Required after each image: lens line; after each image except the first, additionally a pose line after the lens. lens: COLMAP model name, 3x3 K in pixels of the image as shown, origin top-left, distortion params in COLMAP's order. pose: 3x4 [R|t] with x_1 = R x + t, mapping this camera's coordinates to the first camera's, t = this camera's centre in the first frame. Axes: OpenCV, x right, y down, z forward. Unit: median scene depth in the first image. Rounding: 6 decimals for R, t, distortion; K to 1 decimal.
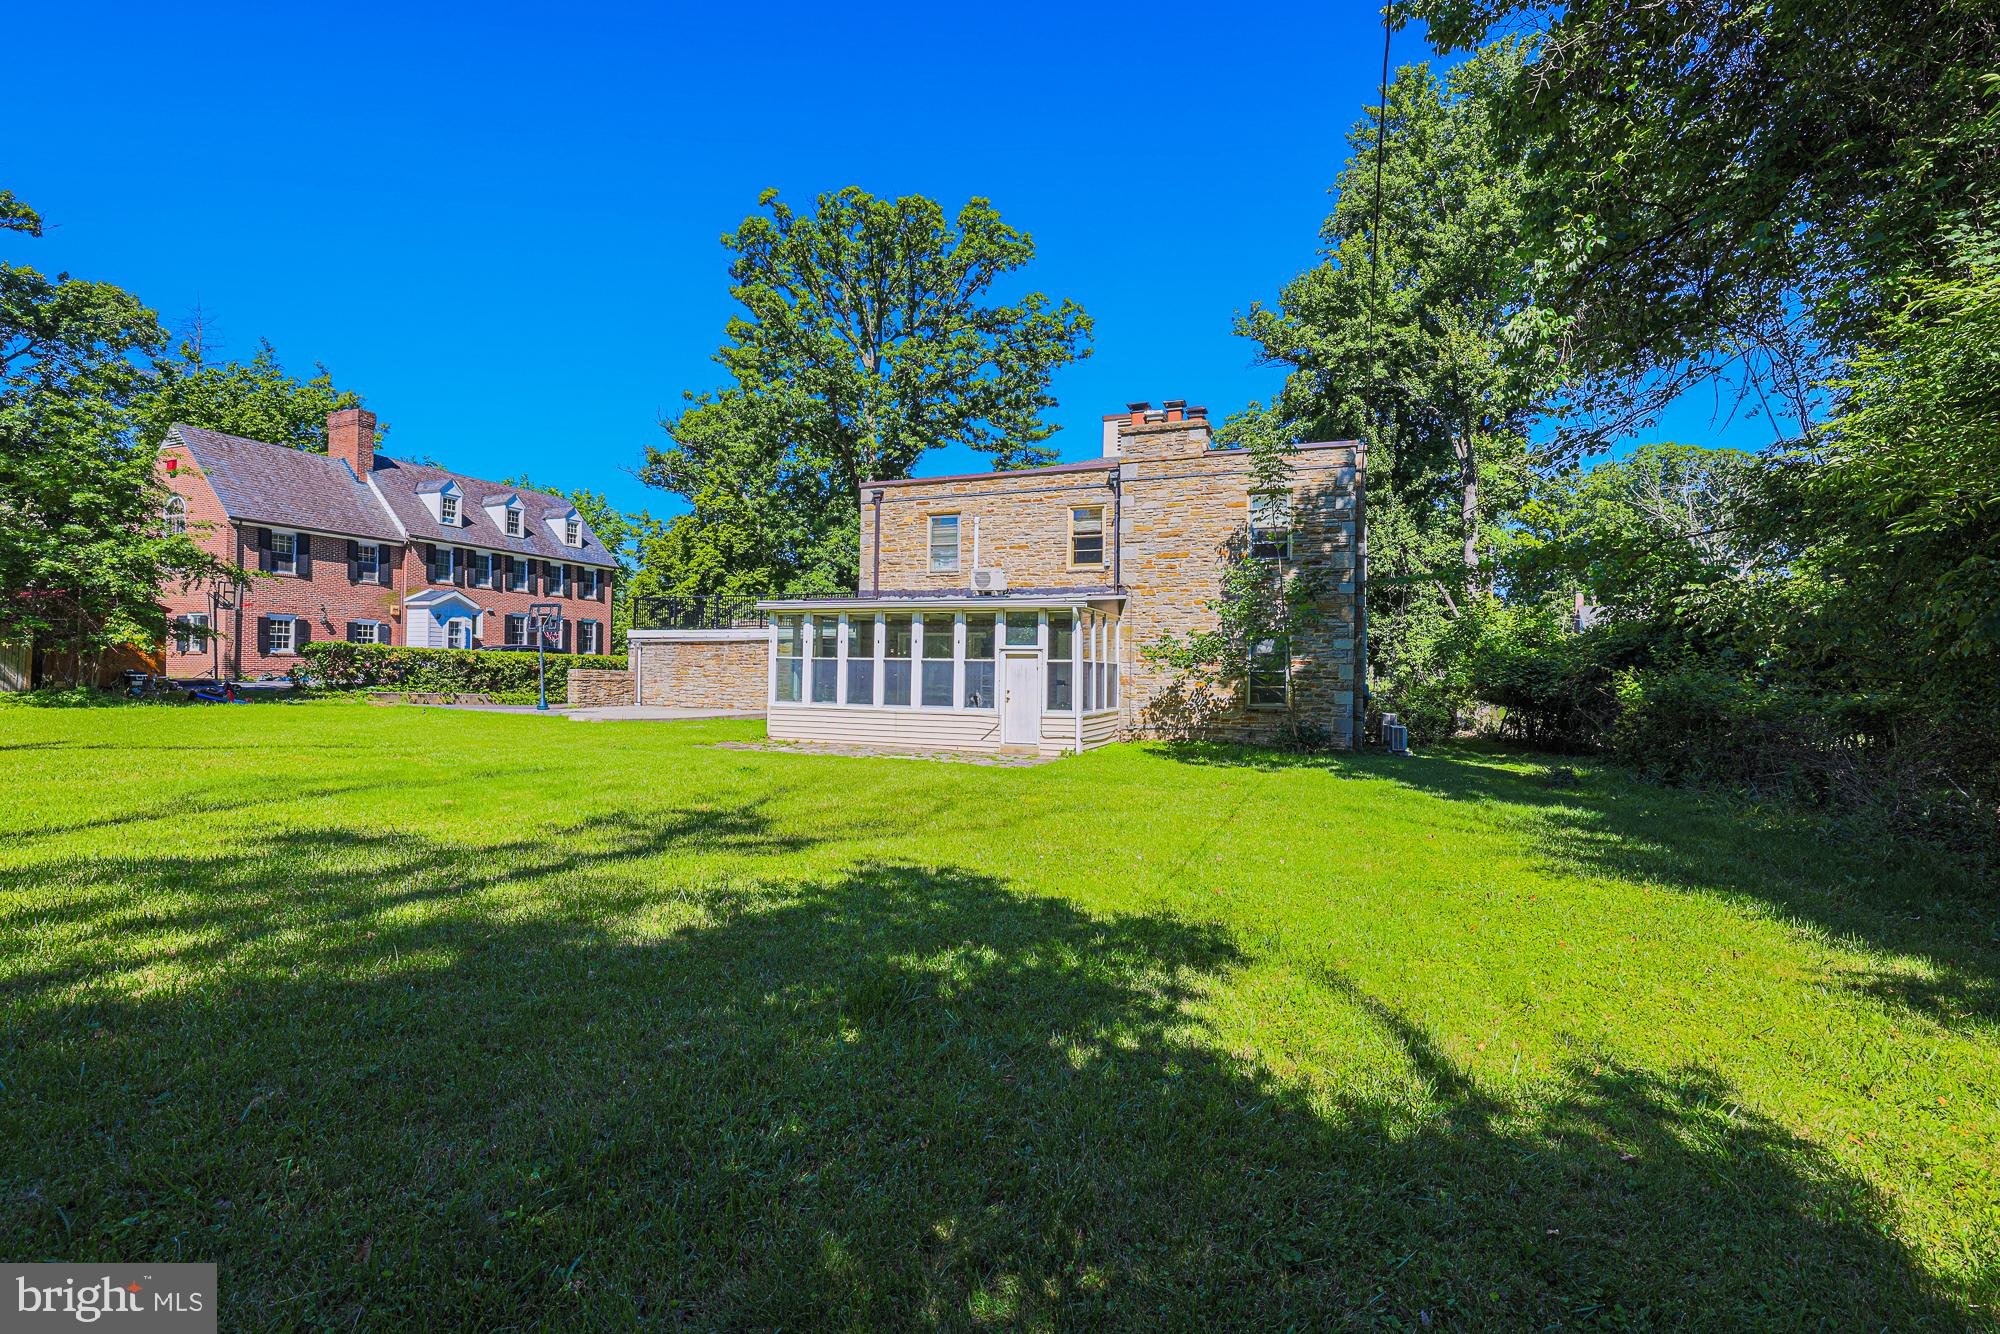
lens RADIAL K [[877.7, 0, 1044.7], [0, 877.7, 673.8], [0, 0, 1]] dist [-0.038718, 0.012112]
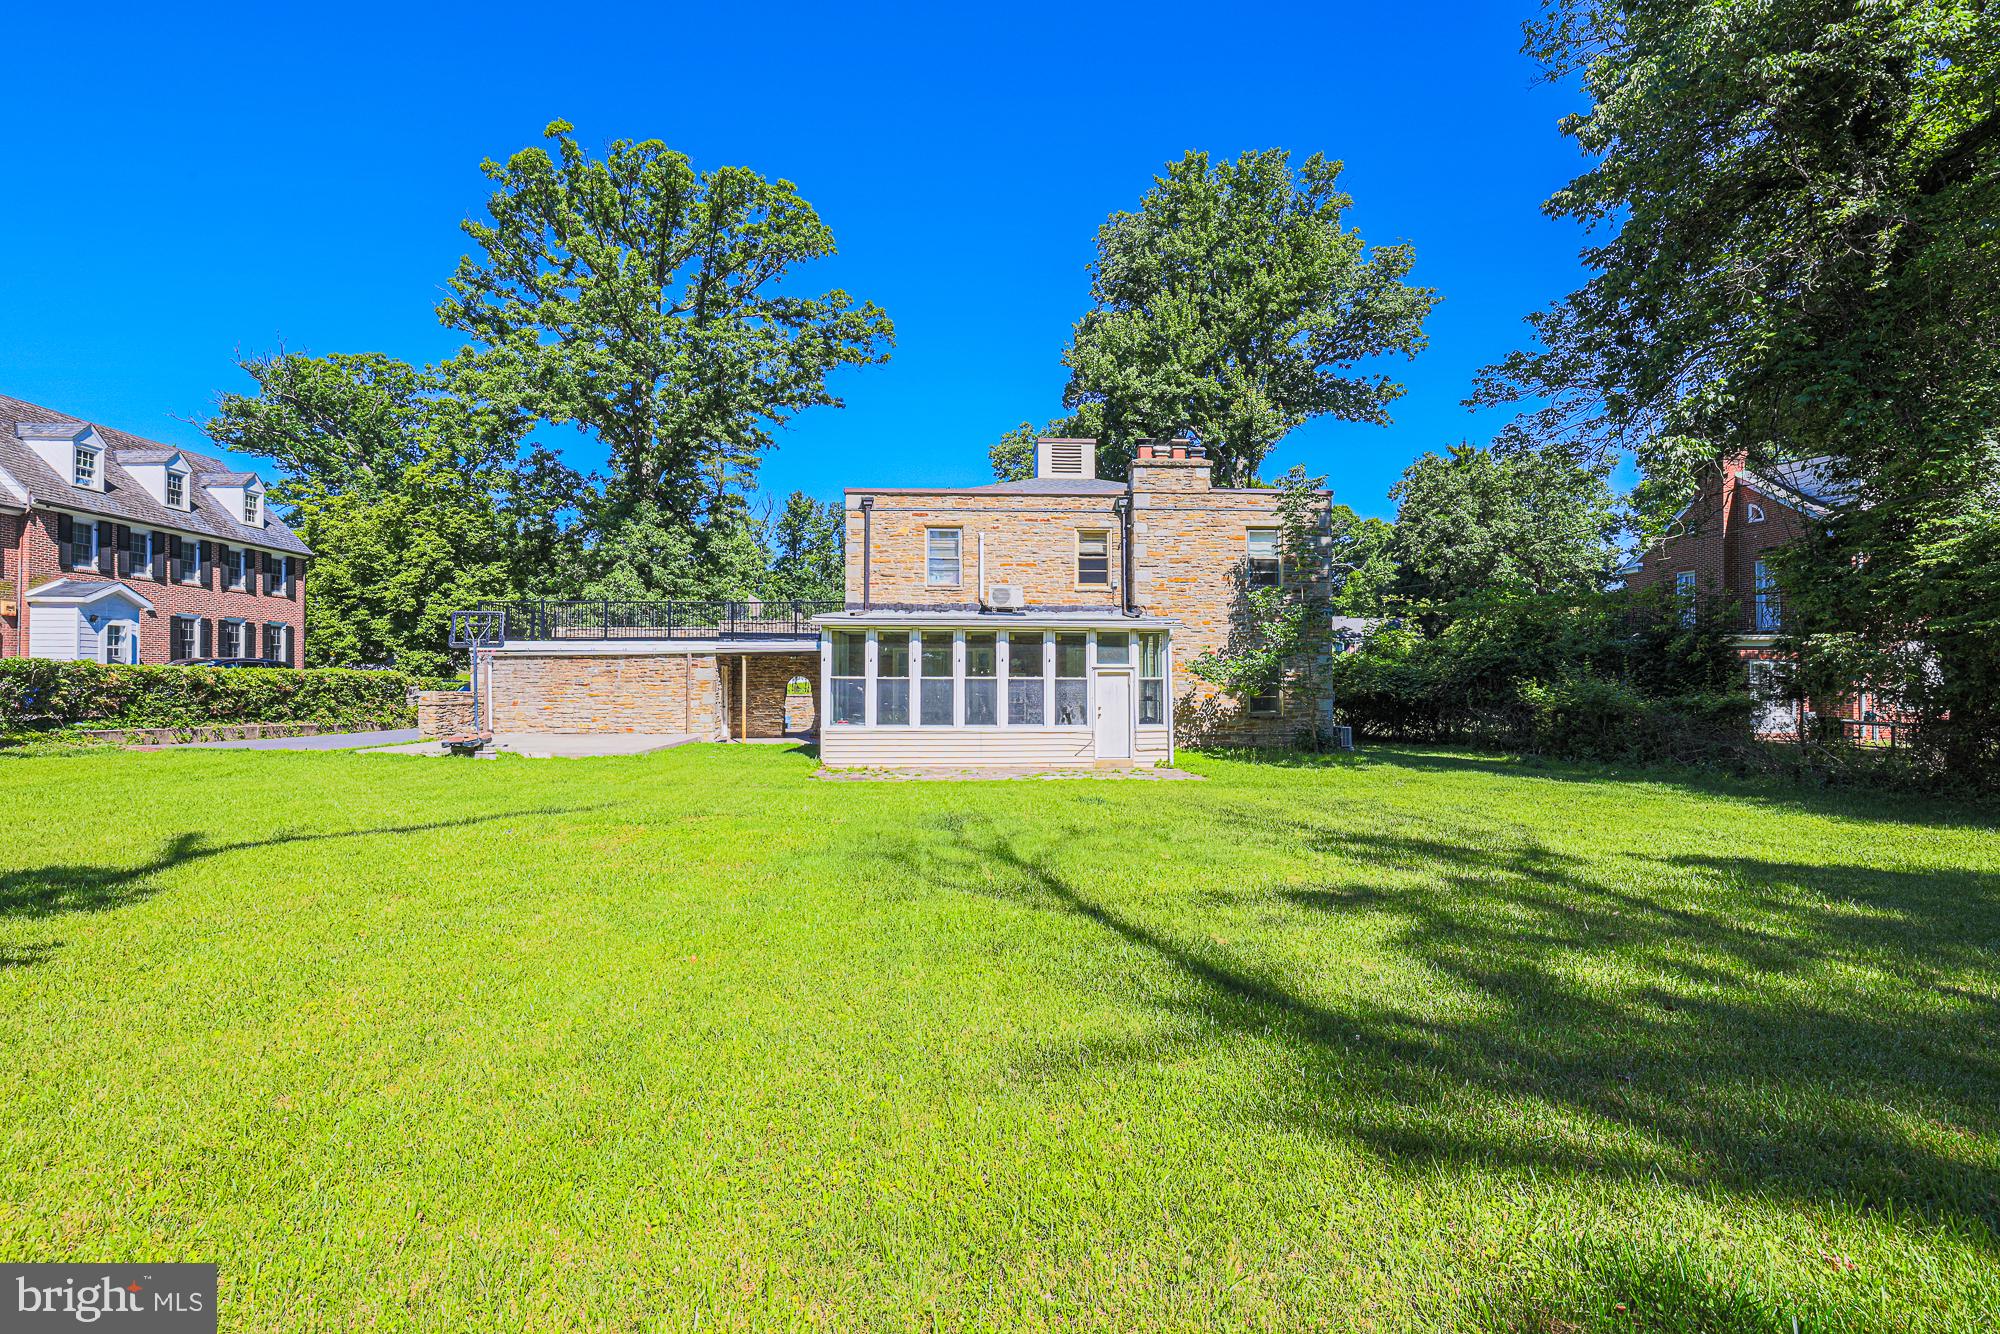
lens RADIAL K [[877.7, 0, 1037.8], [0, 877.7, 666.8], [0, 0, 1]] dist [-0.038718, 0.012112]
pose [[0.907871, -0.009152, 0.419150, -0.420153], [0.013002, 0.999895, -0.006330, -0.017850], [-0.419048, 0.011197, 0.907895, 0.063999]]
